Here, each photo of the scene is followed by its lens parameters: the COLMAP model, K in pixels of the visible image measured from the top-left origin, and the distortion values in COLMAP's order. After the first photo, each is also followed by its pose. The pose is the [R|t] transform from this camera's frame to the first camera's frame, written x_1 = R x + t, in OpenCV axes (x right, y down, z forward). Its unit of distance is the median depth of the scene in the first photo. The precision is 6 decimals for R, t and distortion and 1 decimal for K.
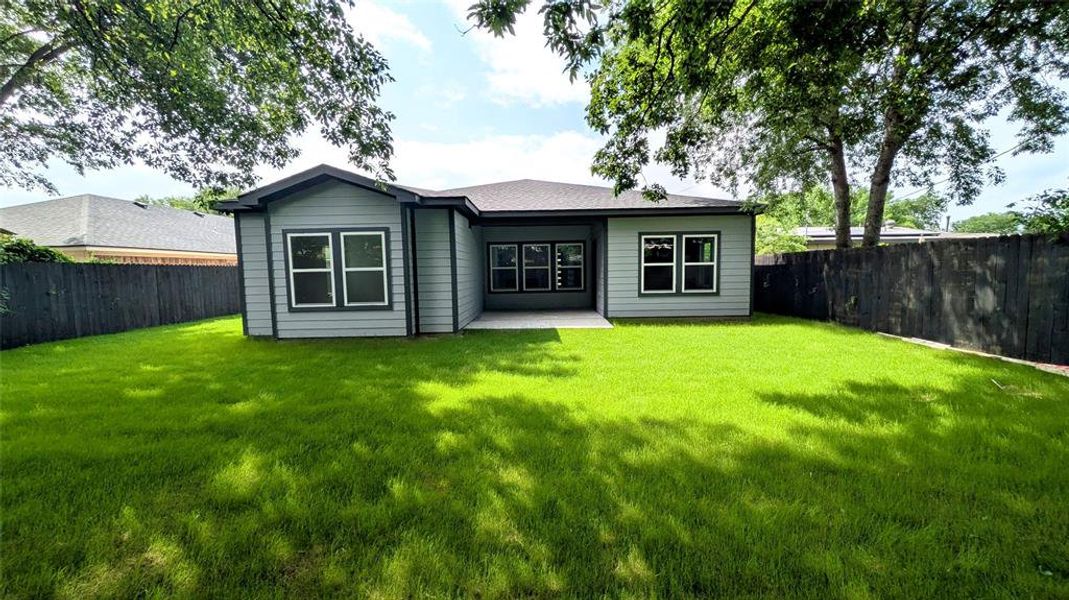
lens RADIAL K [[416.0, 0, 535.4], [0, 416.0, 303.7], [0, 0, 1]] dist [0.000194, -0.001115]
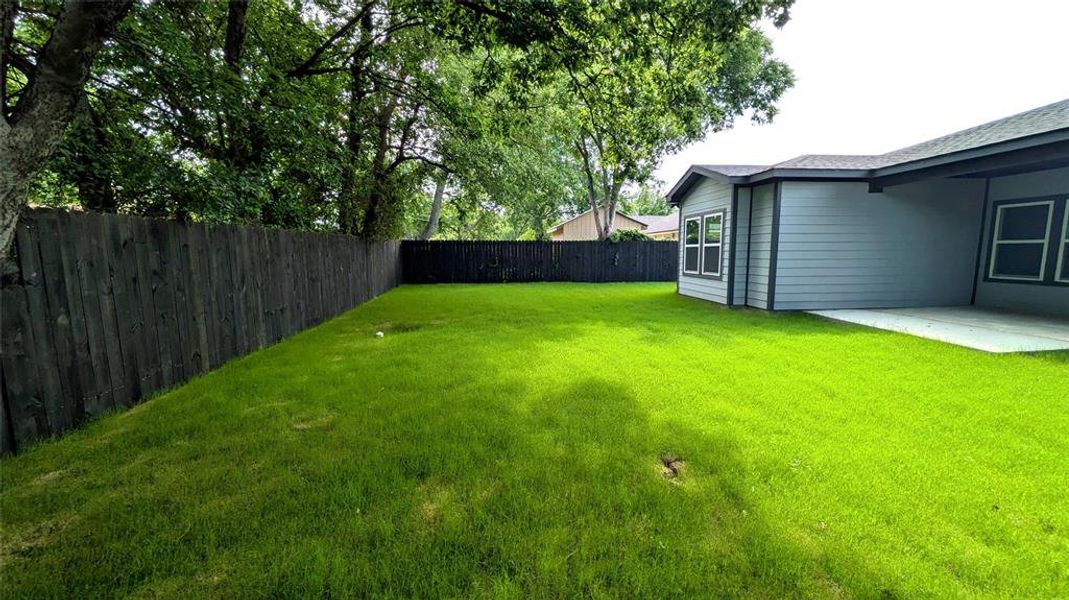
lens RADIAL K [[416.0, 0, 533.5], [0, 416.0, 300.8], [0, 0, 1]] dist [0.000194, -0.001115]
pose [[0.089616, 0.136627, -0.986561, 0.596470], [-0.075352, 0.988637, 0.130069, -0.032080], [0.993122, 0.062683, 0.098893, 0.296380]]
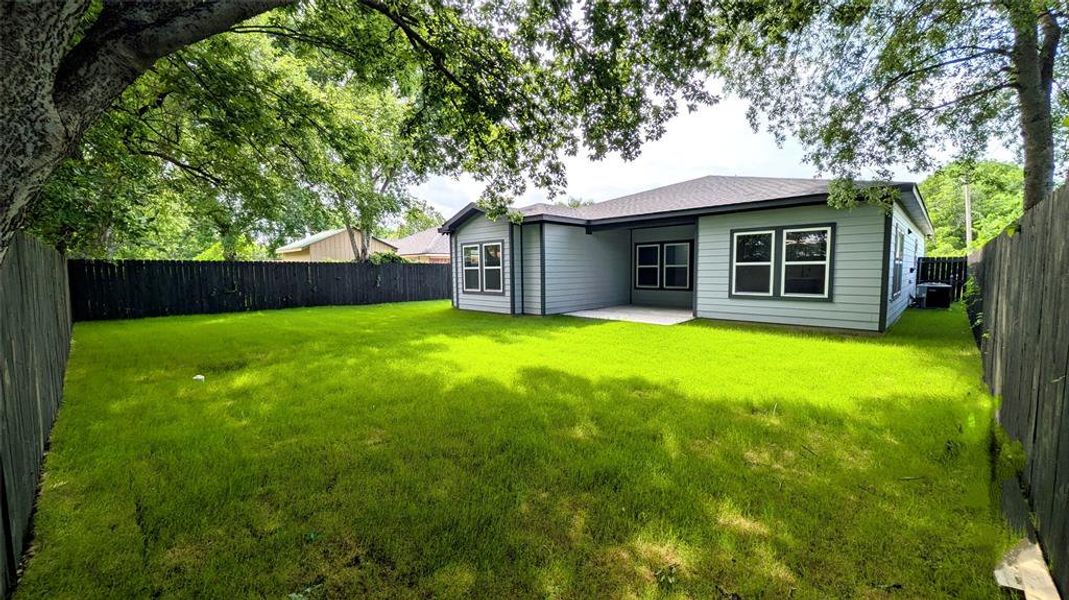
lens RADIAL K [[416.0, 0, 532.5], [0, 416.0, 301.1], [0, 0, 1]] dist [0.000194, -0.001115]
pose [[0.714354, 0.063175, -0.696927, 0.594941], [-0.059326, 0.997799, 0.029639, -0.011661], [0.697266, 0.020174, 0.716529, 0.015477]]
